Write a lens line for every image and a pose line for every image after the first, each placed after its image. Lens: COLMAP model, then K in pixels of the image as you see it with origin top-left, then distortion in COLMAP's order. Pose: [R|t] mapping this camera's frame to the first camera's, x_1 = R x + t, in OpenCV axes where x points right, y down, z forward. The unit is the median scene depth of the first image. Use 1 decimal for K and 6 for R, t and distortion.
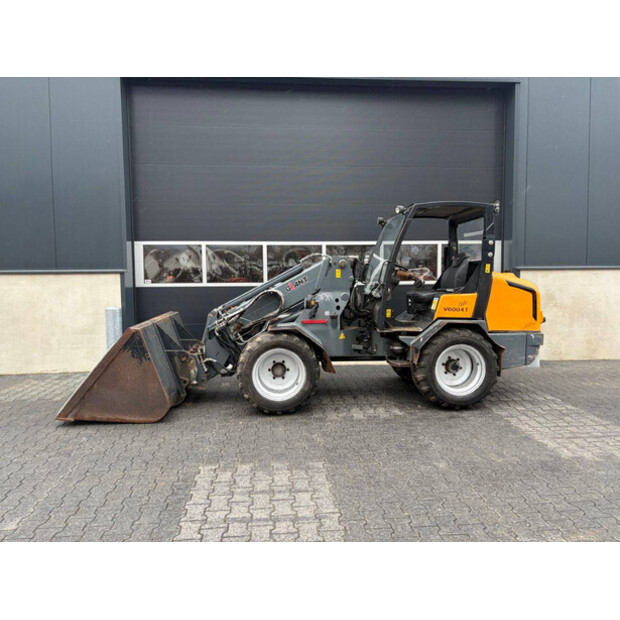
lens RADIAL K [[464.8, 0, 297.5], [0, 464.8, 302.4], [0, 0, 1]] dist [0.002571, 0.003301]
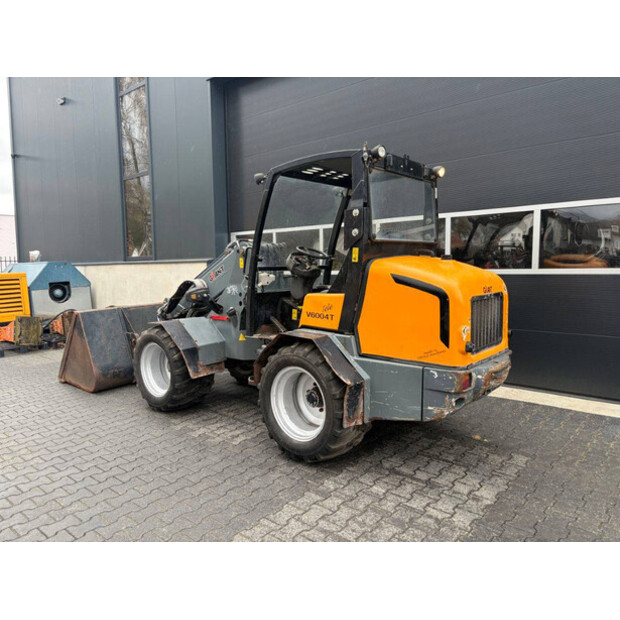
lens RADIAL K [[475.7, 0, 312.0], [0, 475.7, 307.6], [0, 0, 1]] dist [0.056621, -0.060432]
pose [[0.718822, 0.061996, -0.692424, 0.801077], [-0.033422, 0.997946, 0.054654, -0.033756], [0.694390, -0.016144, 0.719418, 0.487711]]
